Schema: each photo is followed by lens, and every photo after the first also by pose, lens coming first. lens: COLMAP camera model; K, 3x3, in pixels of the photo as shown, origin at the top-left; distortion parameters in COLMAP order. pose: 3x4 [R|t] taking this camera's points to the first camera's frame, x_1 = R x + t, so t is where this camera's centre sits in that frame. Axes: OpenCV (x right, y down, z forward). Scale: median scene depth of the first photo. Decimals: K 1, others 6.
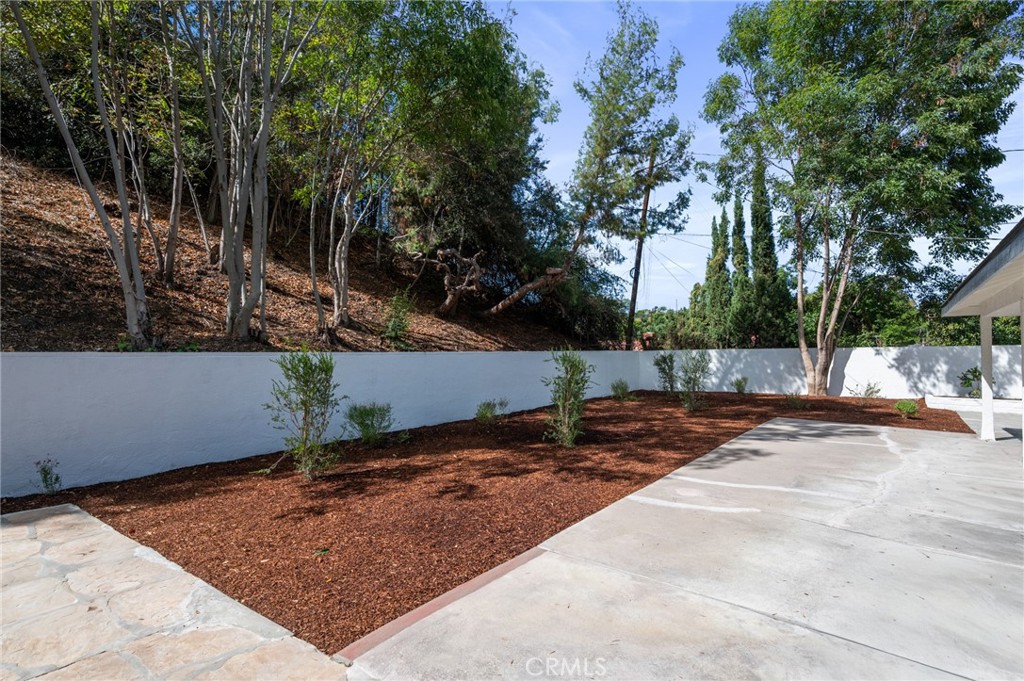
lens RADIAL K [[504.2, 0, 513.2], [0, 504.2, 344.2], [0, 0, 1]] dist [-0.002874, -0.000359]
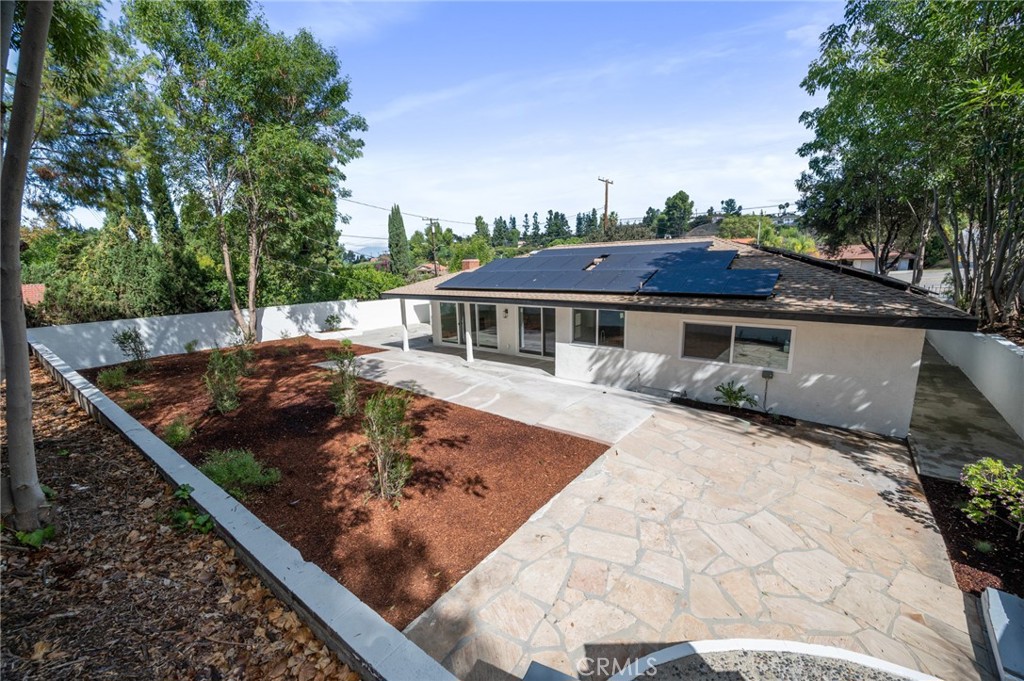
lens RADIAL K [[396.9, 0, 505.0], [0, 396.9, 338.9], [0, 0, 1]] dist [0.000603, 0.000010]
pose [[0.004589, -0.174393, 0.984665, -0.438942], [0.001308, 0.984676, 0.174388, -0.093491], [-0.999989, 0.000488, 0.004746, 0.249391]]
